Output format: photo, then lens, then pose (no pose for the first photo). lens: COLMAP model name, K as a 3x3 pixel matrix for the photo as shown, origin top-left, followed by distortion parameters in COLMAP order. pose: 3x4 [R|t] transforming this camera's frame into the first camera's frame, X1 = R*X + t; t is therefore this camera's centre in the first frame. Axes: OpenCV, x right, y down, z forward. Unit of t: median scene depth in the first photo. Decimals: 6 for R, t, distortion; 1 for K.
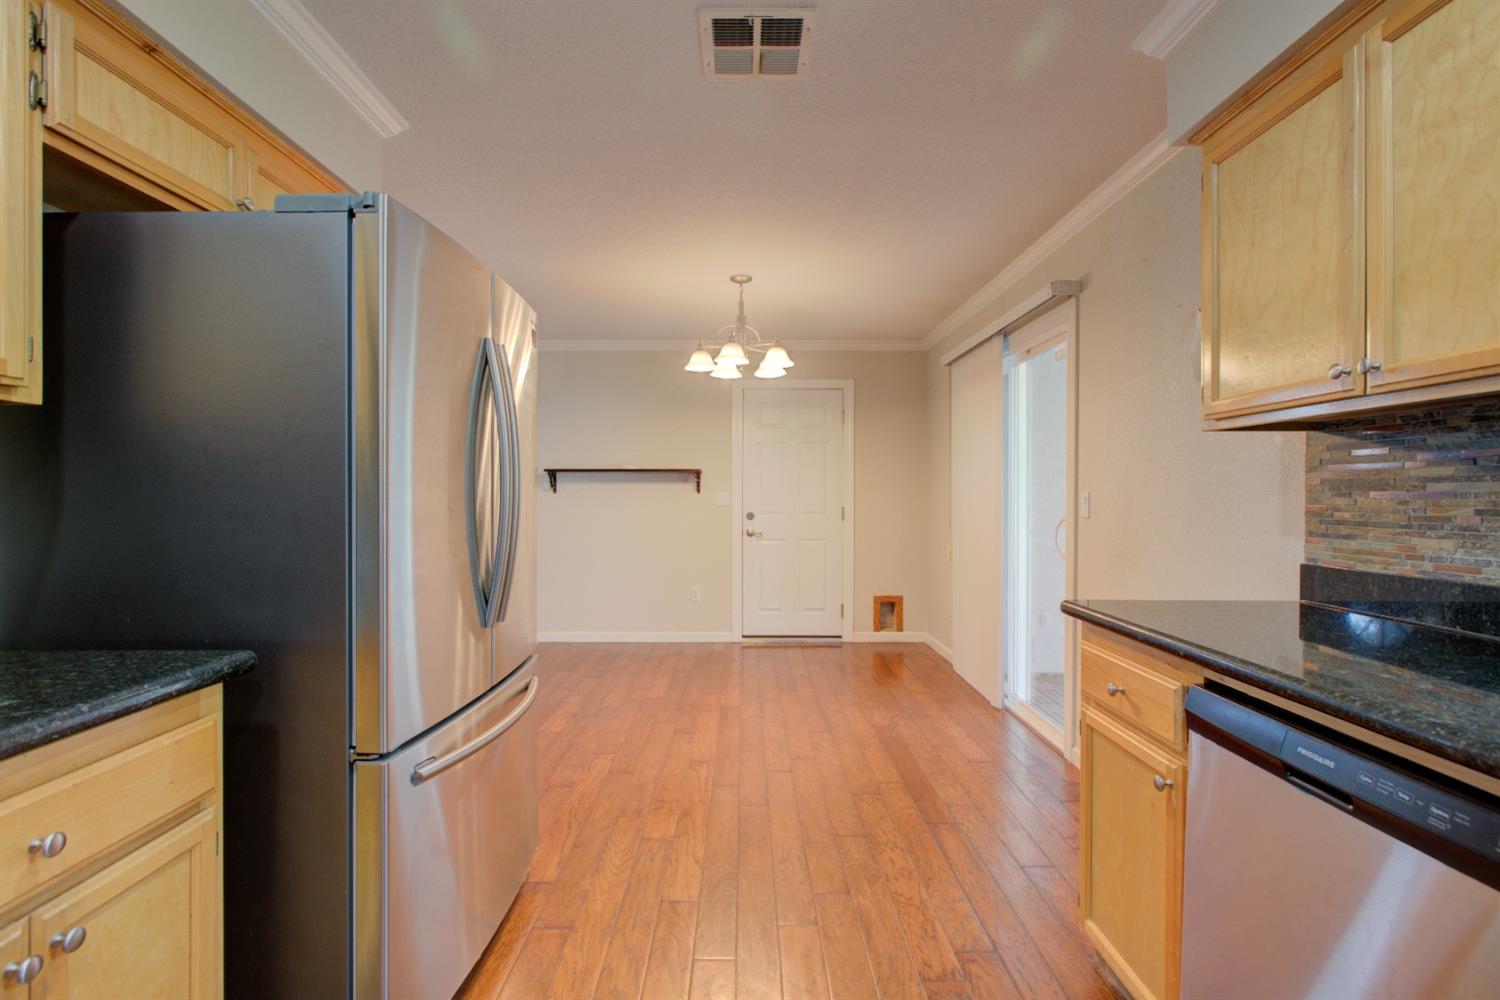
lens RADIAL K [[695.4, 0, 729.9], [0, 695.4, 497.2], [0, 0, 1]] dist [-0.005562, 0.003302]
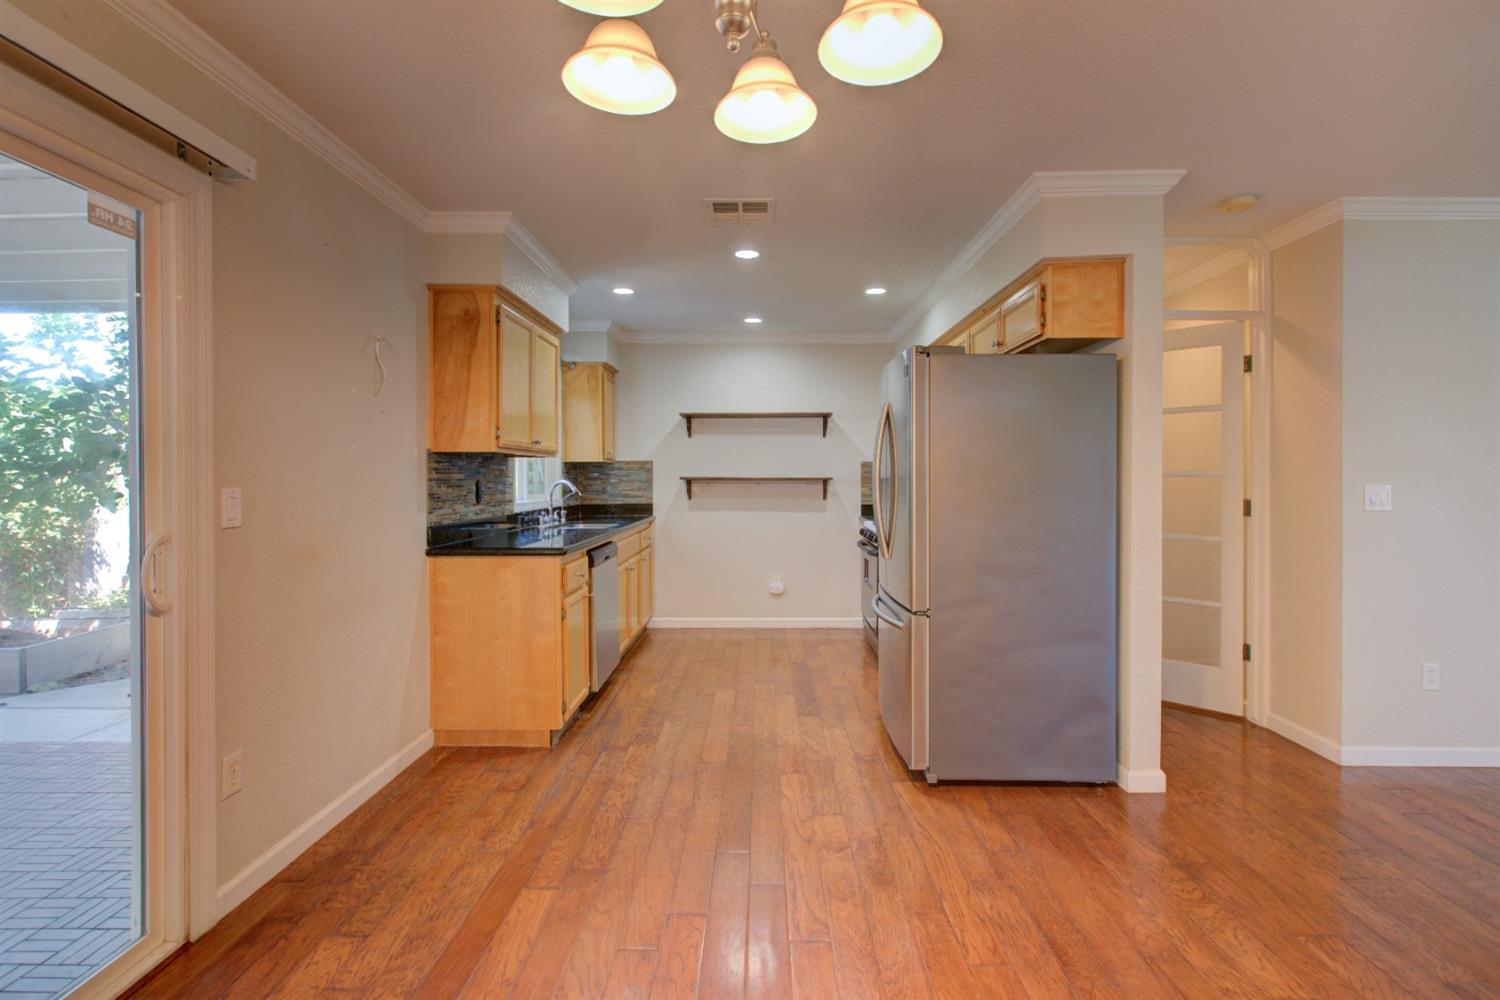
lens RADIAL K [[695.4, 0, 753.6], [0, 695.4, 481.2], [0, 0, 1]] dist [-0.005562, 0.003302]
pose [[-0.999945, 0.001116, -0.010384, 0.029944], [0.000998, 0.999935, 0.011364, -0.044235], [0.010396, 0.011353, -0.999882, 3.248189]]
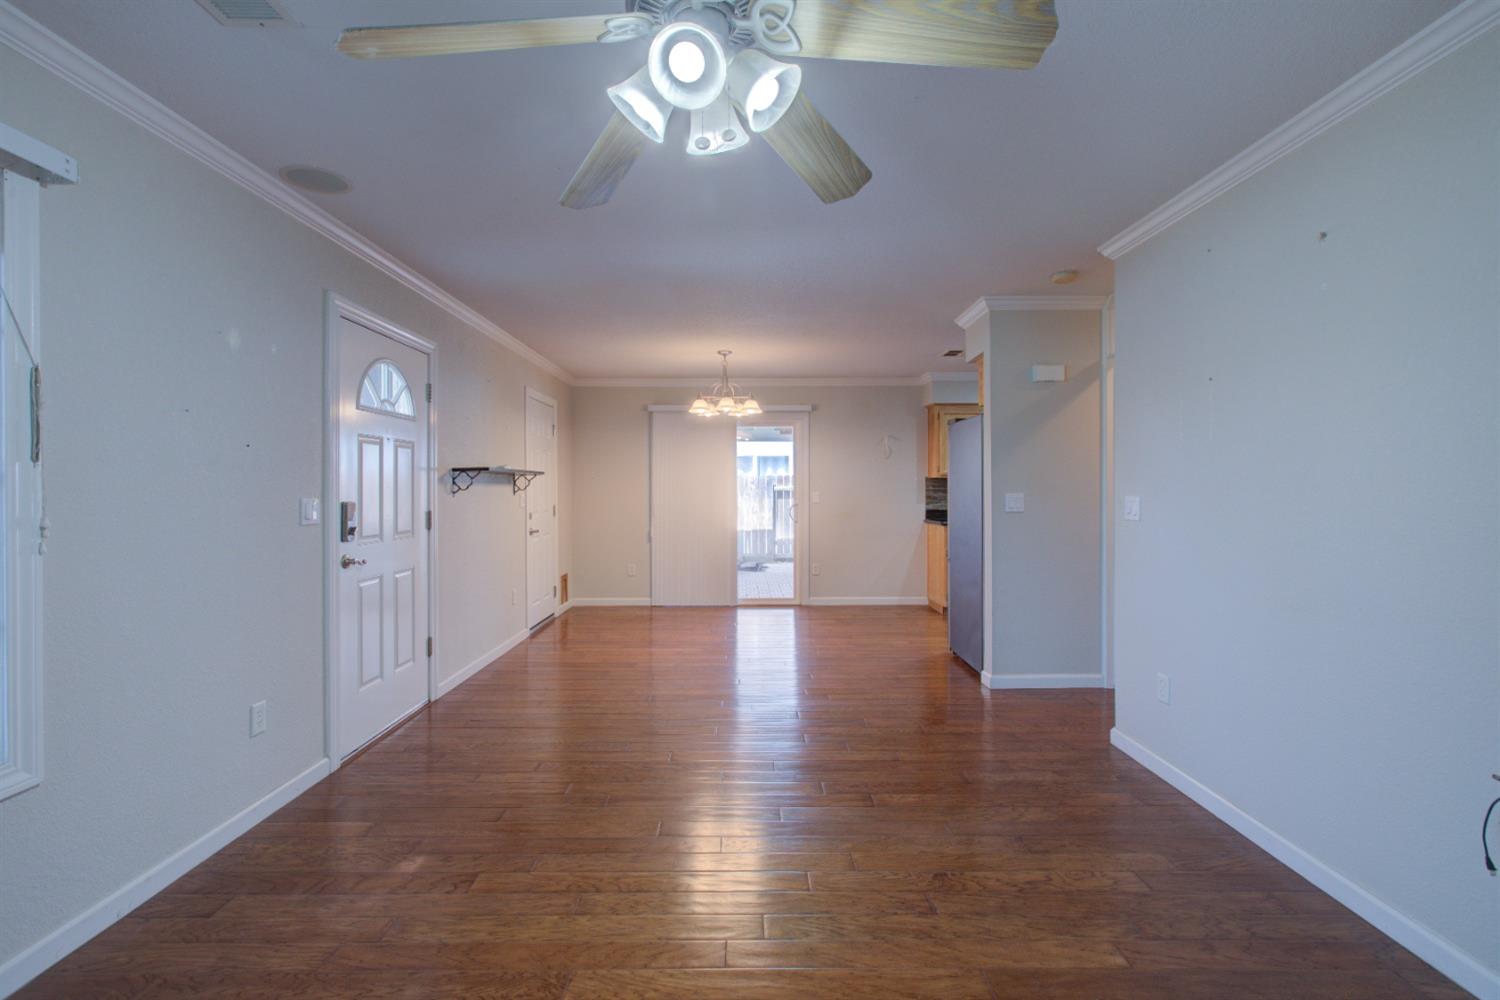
lens RADIAL K [[695.4, 0, 739.9], [0, 695.4, 493.4], [0, 0, 1]] dist [-0.005562, 0.003302]
pose [[-0.003796, -0.005092, 0.999980, -3.868546], [0.005353, 0.999973, 0.005112, -0.034048], [-0.999978, 0.005372, -0.003769, 2.499741]]
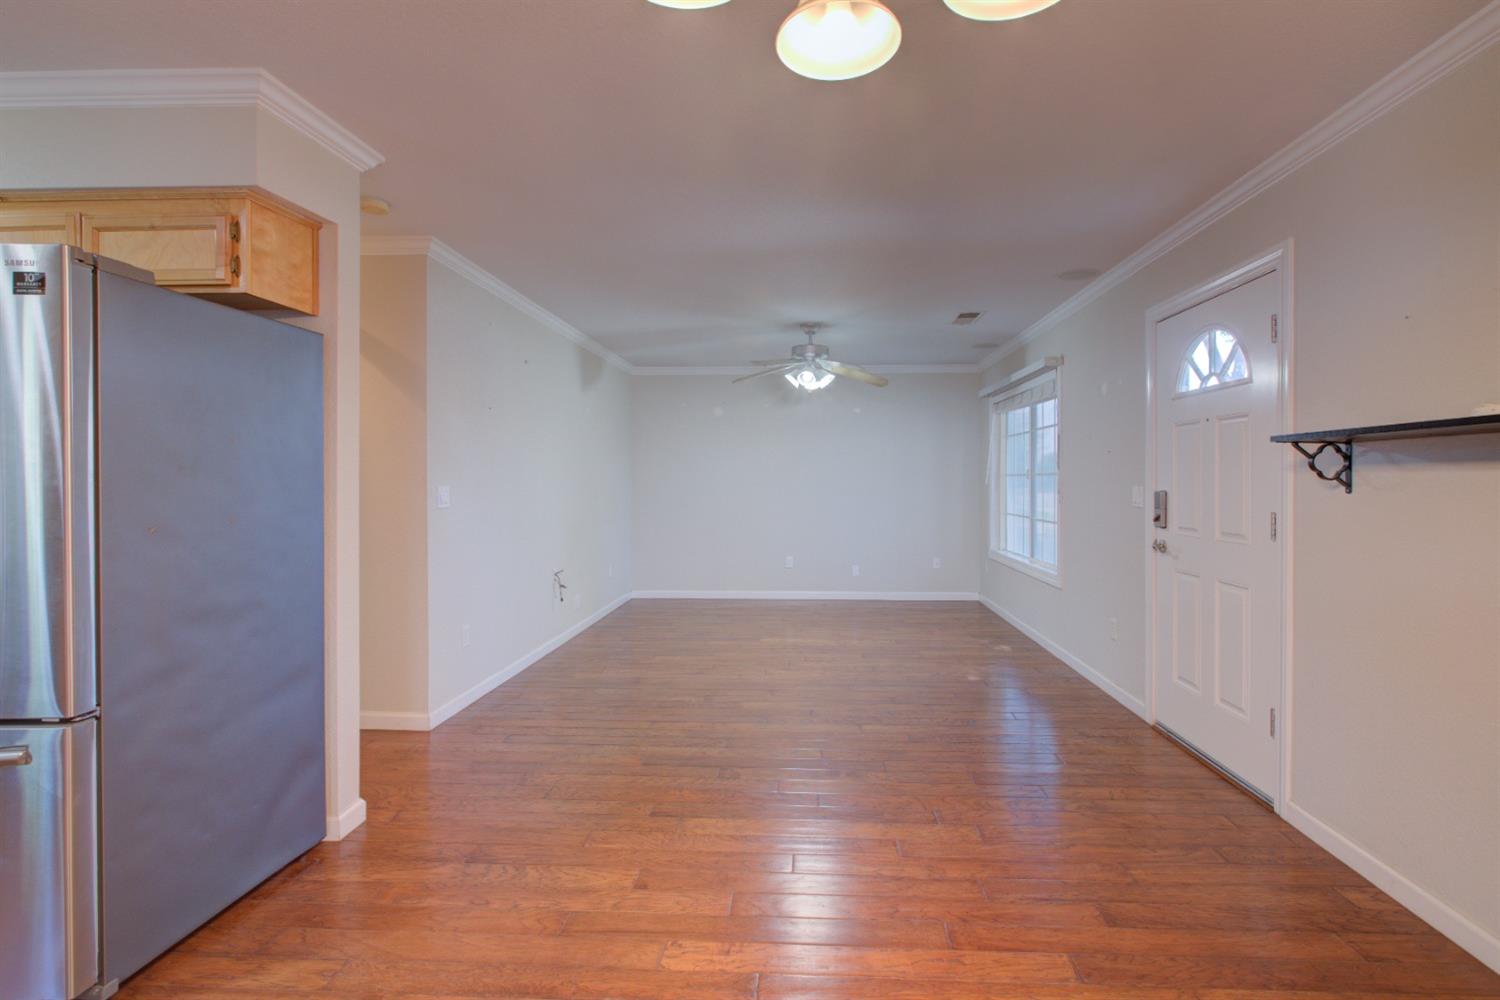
lens RADIAL K [[695.4, 0, 786.1], [0, 695.4, 486.4], [0, 0, 1]] dist [-0.005562, 0.003302]
pose [[-0.028639, 0.010684, -0.999533, 0.571428], [-0.003199, 0.999937, 0.010780, -0.037381], [0.999585, 0.003506, -0.028603, 2.525891]]
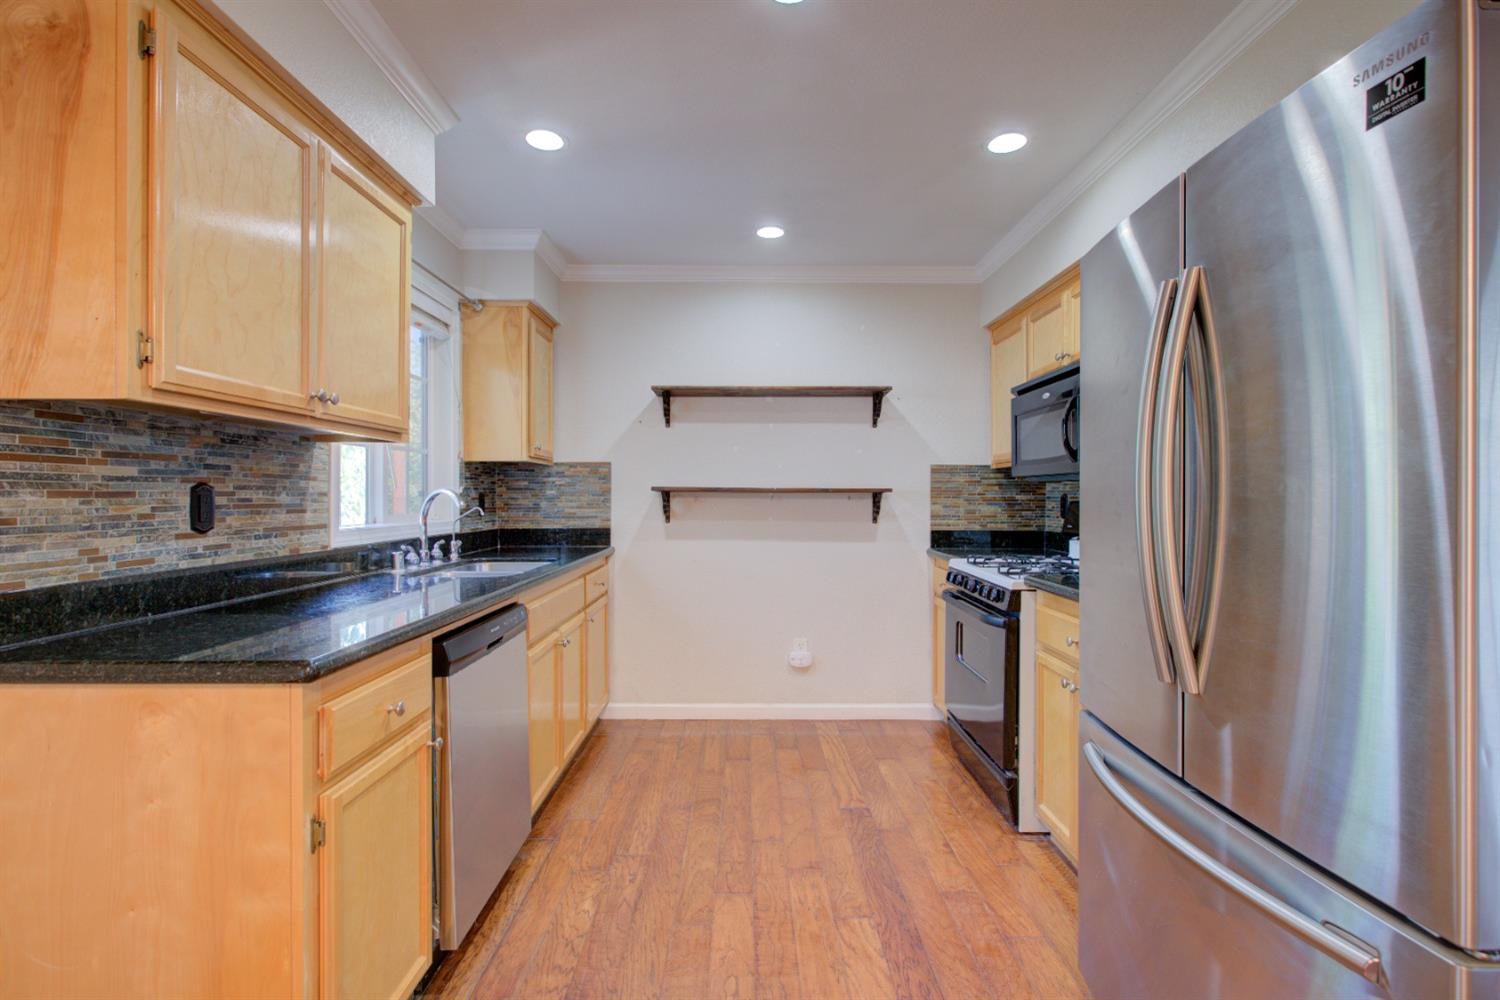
lens RADIAL K [[695.4, 0, 742.9], [0, 695.4, 495.7], [0, 0, 1]] dist [-0.005562, 0.003302]
pose [[-0.999826, -0.001775, -0.018568, 0.117776], [-0.001859, 0.999988, 0.004482, -0.006436], [0.018560, 0.004515, -0.999818, 1.940302]]
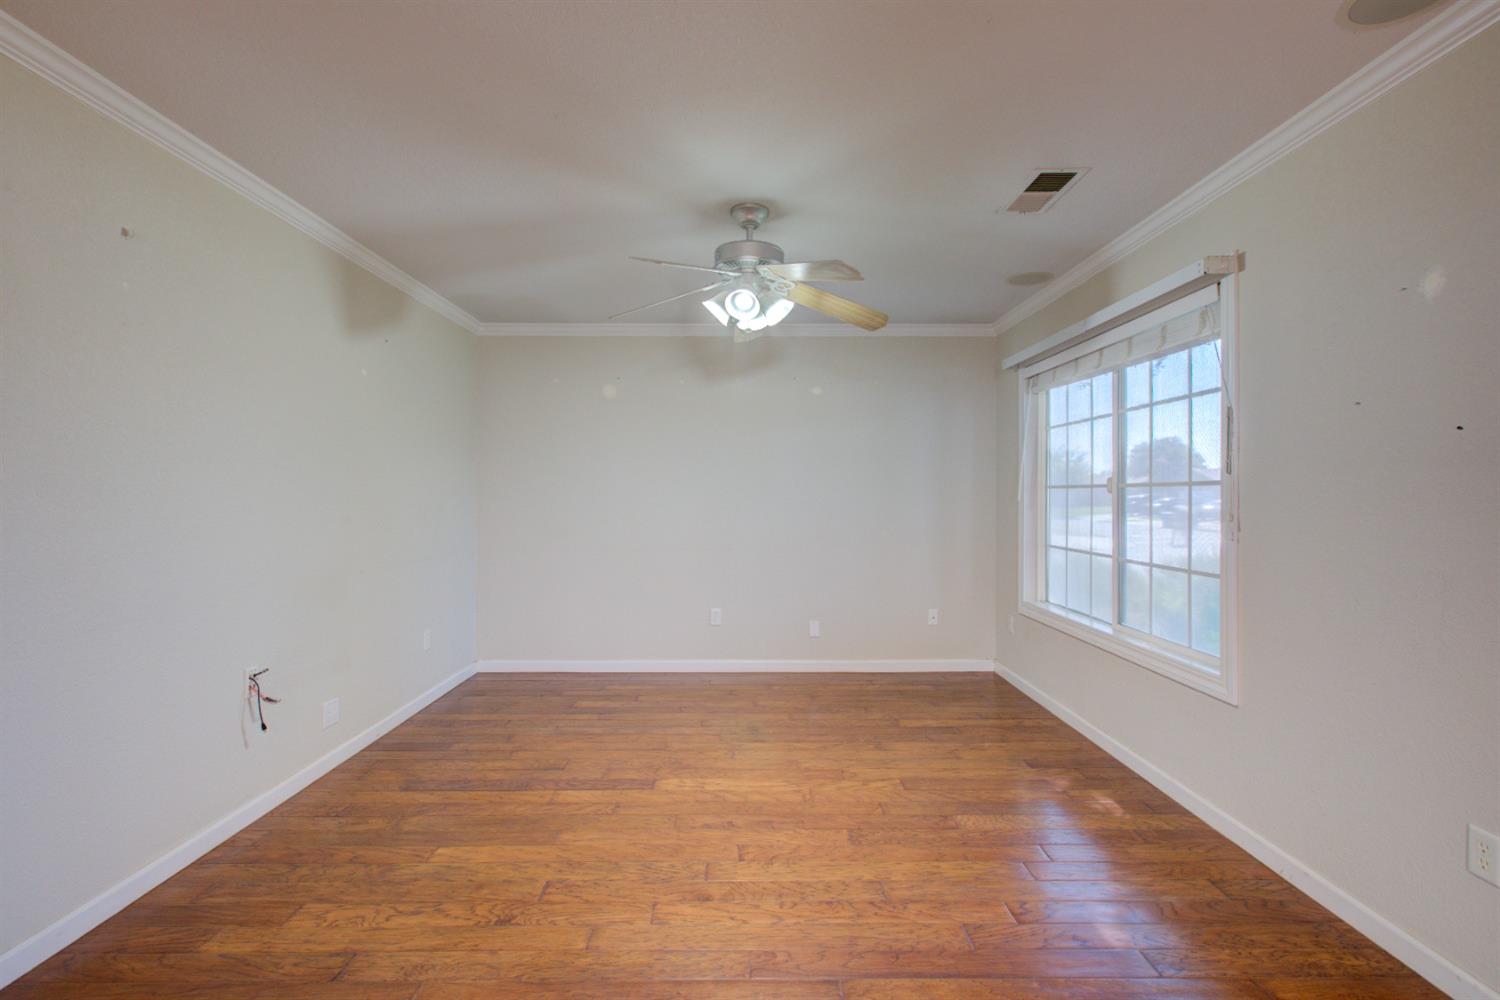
lens RADIAL K [[695.4, 0, 753.1], [0, 695.4, 492.5], [0, 0, 1]] dist [-0.005562, 0.003302]
pose [[0.018913, -0.000402, -0.999821, -1.034716], [-0.004085, 0.999992, -0.000479, -0.036059], [0.999813, 0.004093, 0.018911, 2.521875]]
